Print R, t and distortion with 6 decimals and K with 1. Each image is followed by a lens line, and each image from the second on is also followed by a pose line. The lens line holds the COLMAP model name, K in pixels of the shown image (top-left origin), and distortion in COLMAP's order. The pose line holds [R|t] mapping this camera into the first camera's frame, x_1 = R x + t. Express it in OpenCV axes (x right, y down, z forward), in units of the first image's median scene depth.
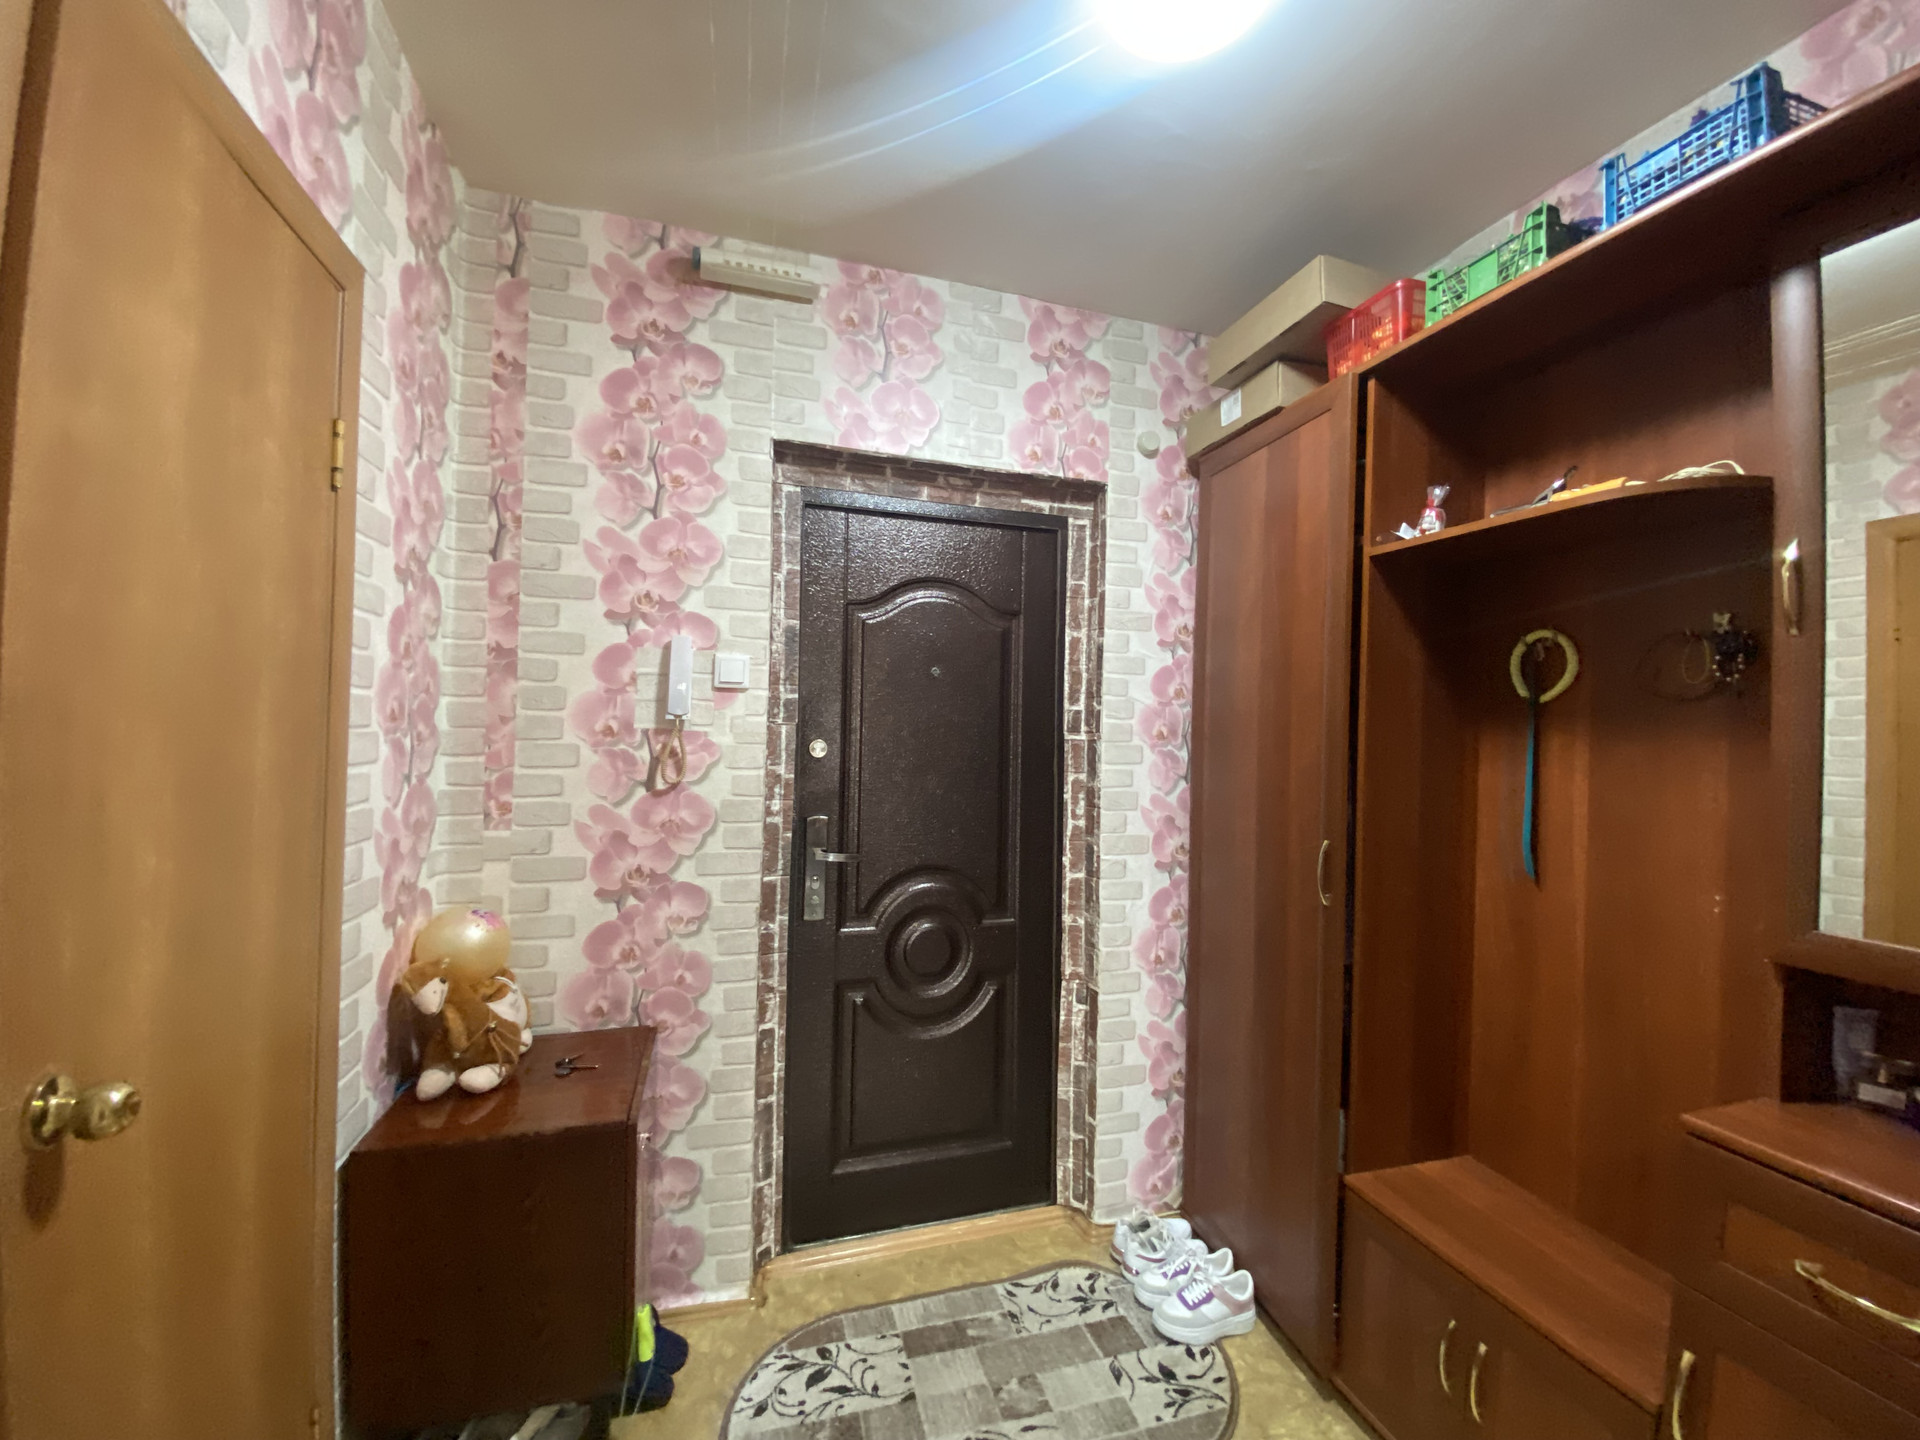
lens RADIAL K [[770.6, 0, 963.5], [0, 770.6, 717.5], [0, 0, 1]] dist [0.015358, -0.017392]
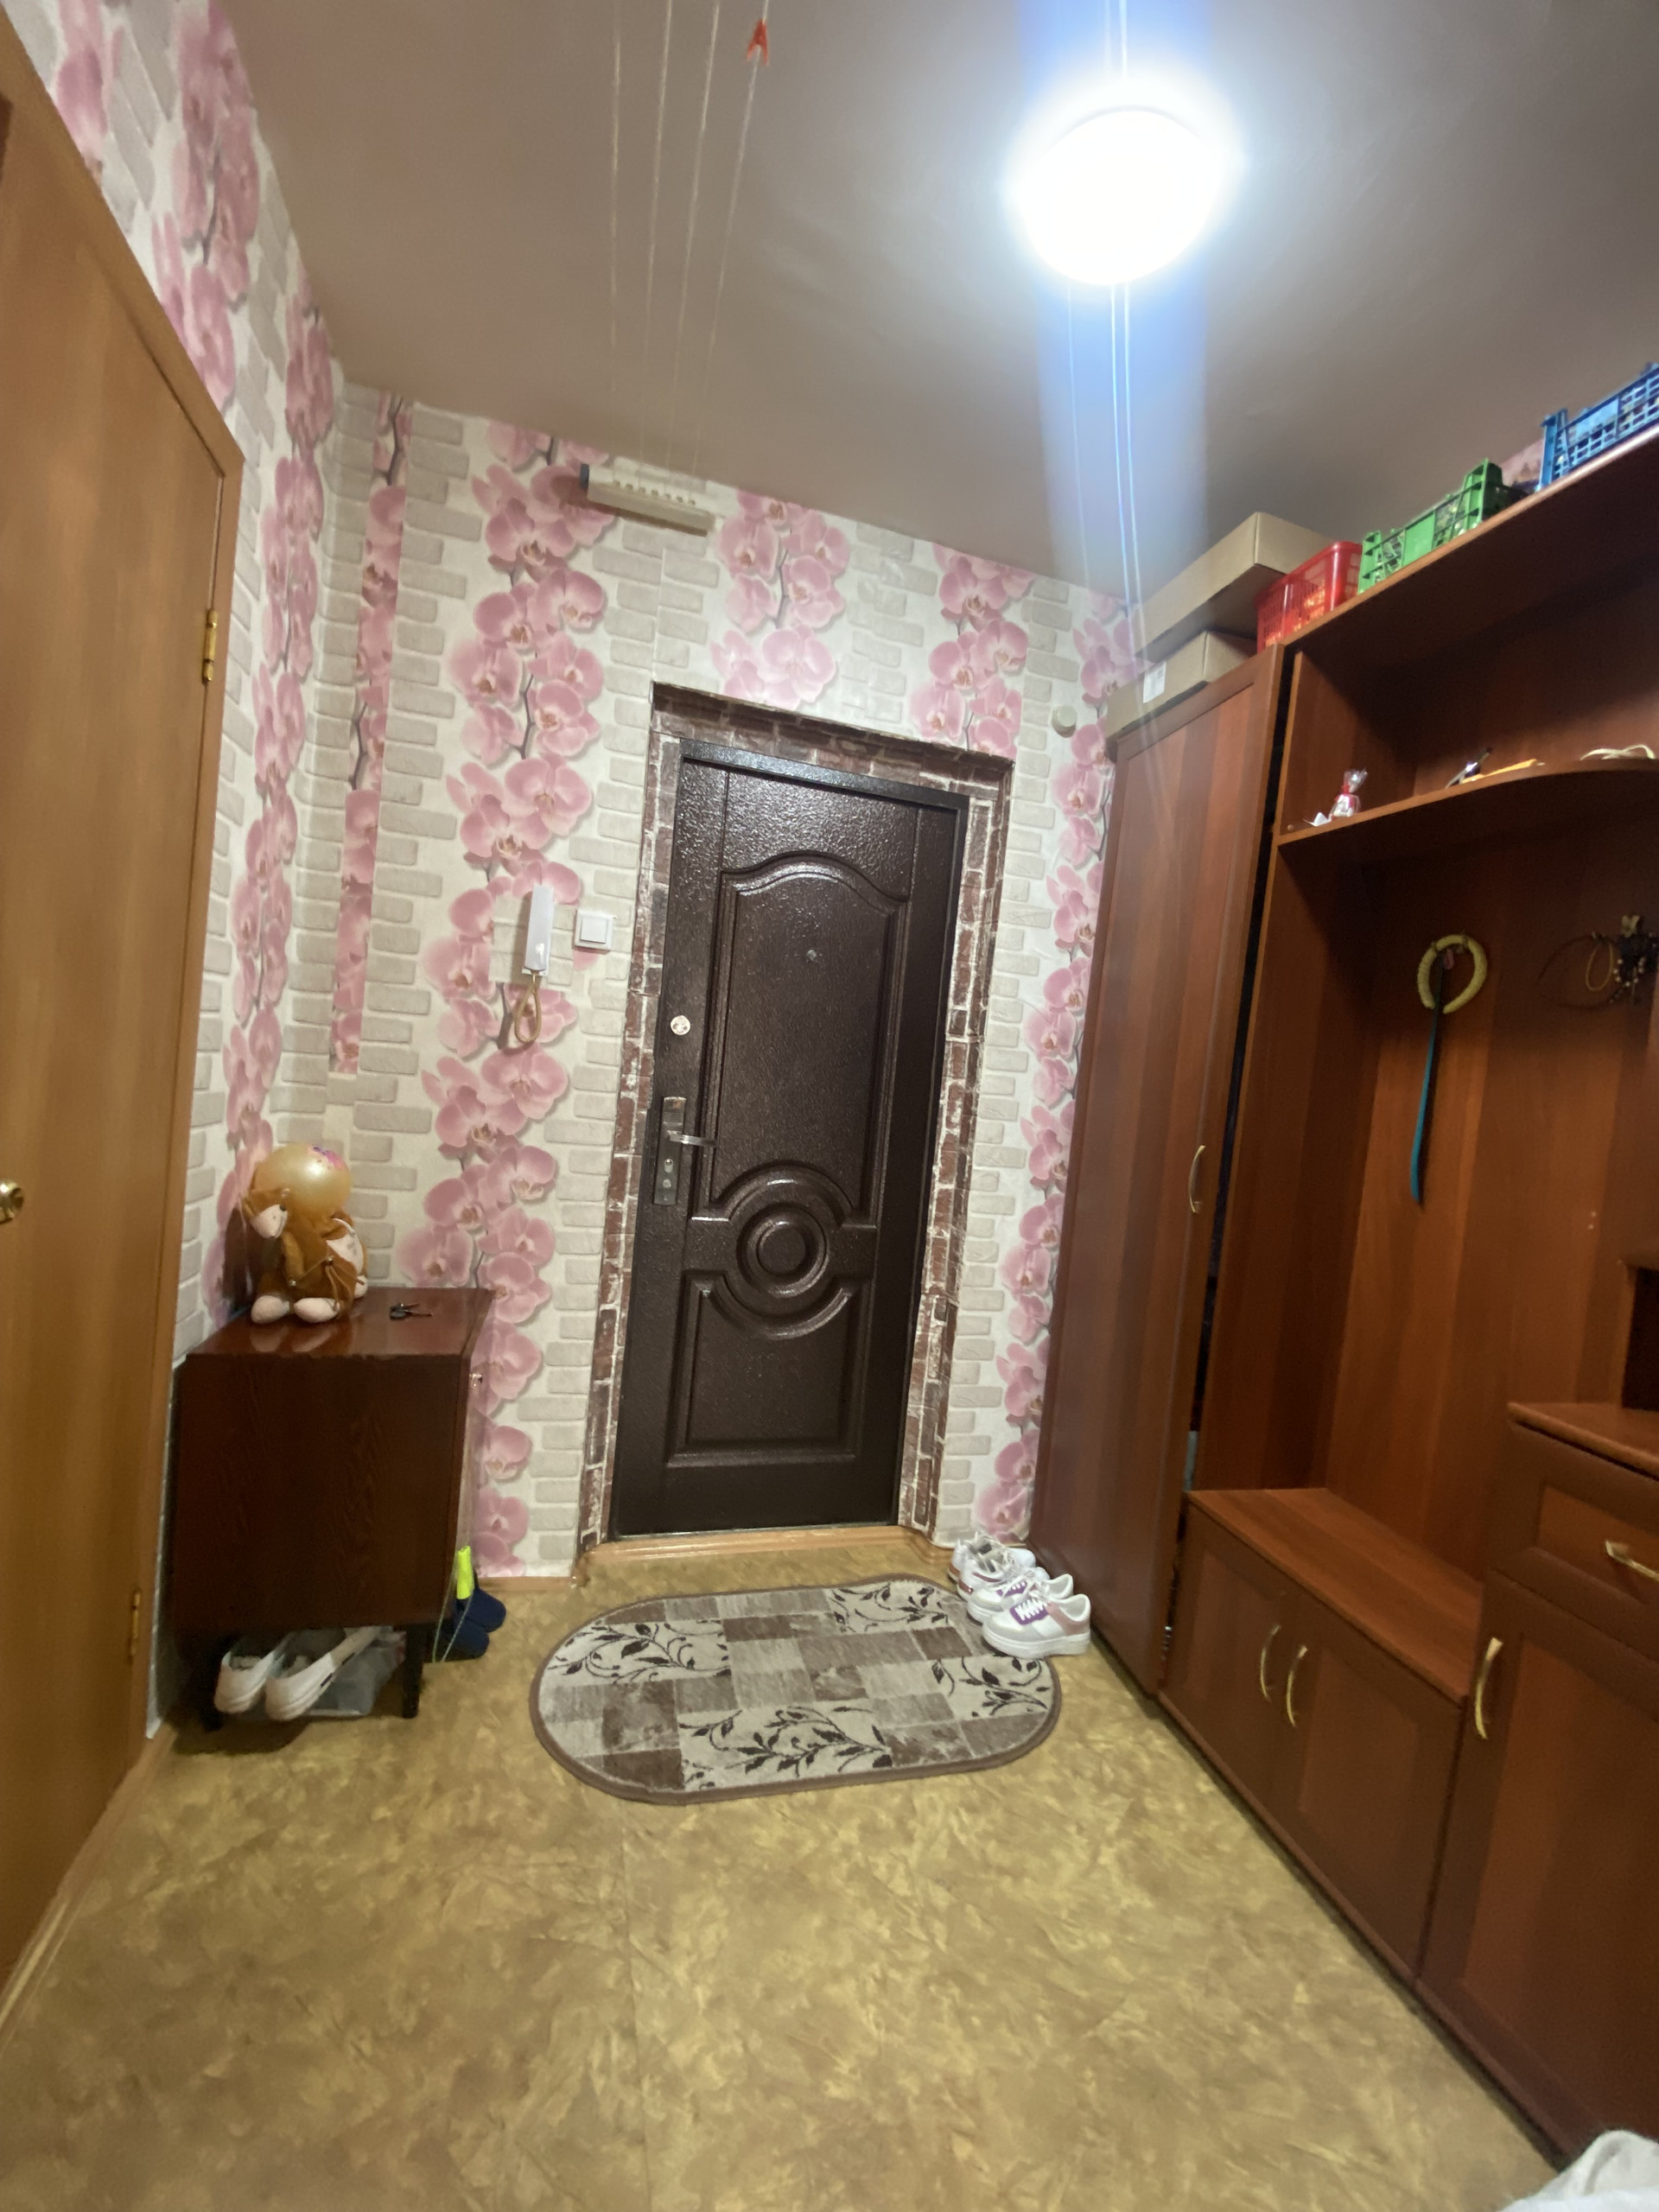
lens RADIAL K [[887.8, 0, 835.4], [0, 887.8, 1106.8], [0, 0, 1]] dist [0.015358, -0.017392]
pose [[0.996786, 0.076842, -0.022655, 0.036517], [-0.075739, 0.996063, 0.046061, 0.086122], [0.026106, -0.044197, 0.998682, -0.090475]]
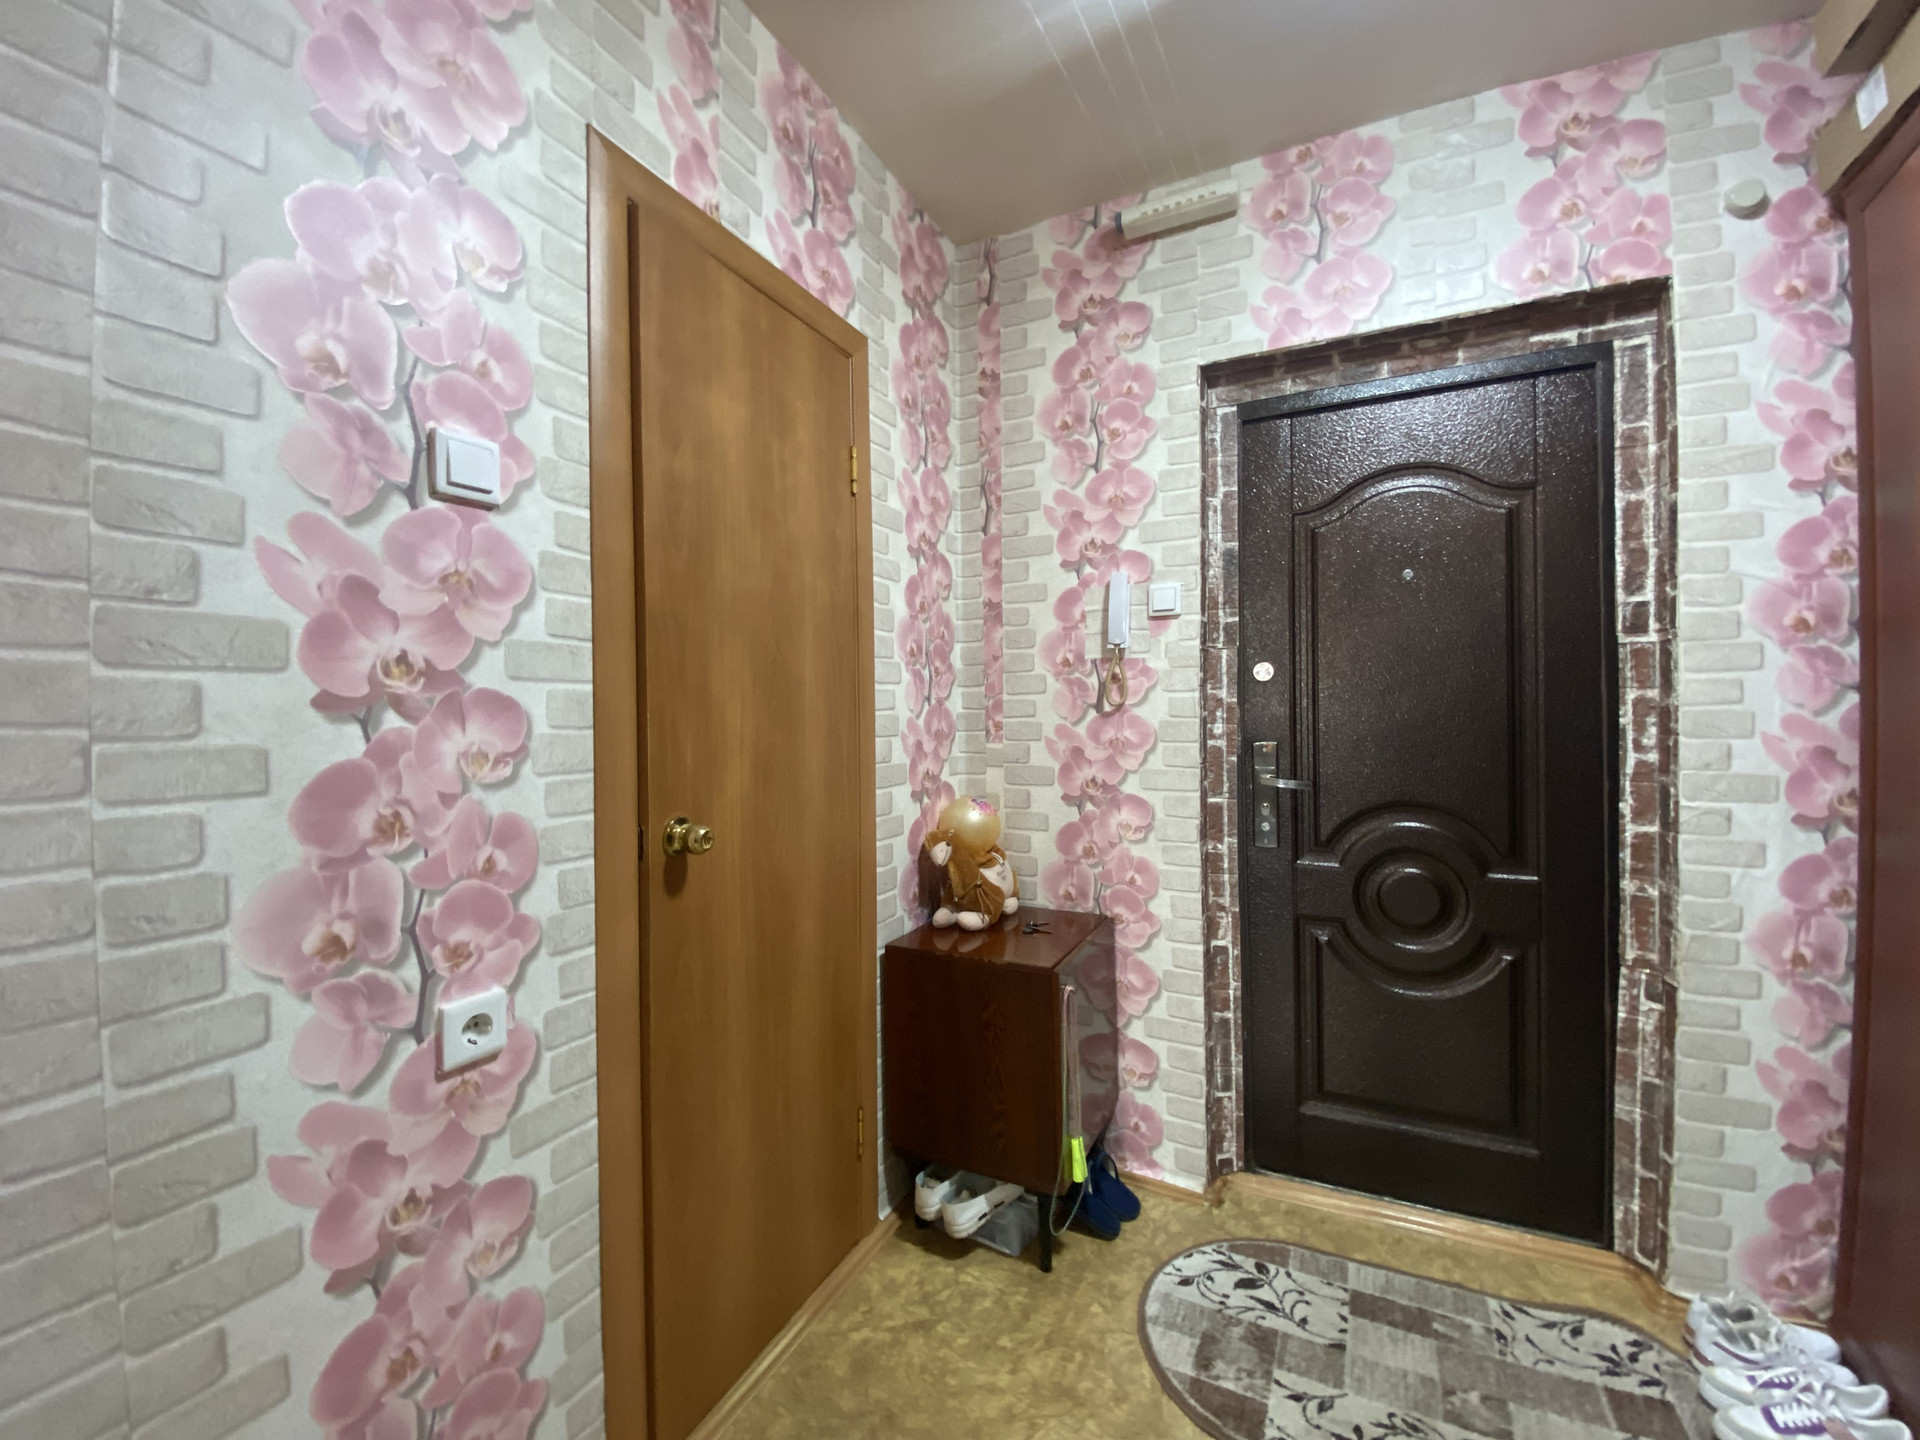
lens RADIAL K [[770.6, 0, 963.0], [0, 770.6, 722.2], [0, 0, 1]] dist [0.015358, -0.017392]
pose [[0.724639, -0.022417, -0.688764, 0.229166], [0.040093, 0.999149, 0.009663, 0.089237], [0.687961, -0.034617, 0.724921, 0.034816]]
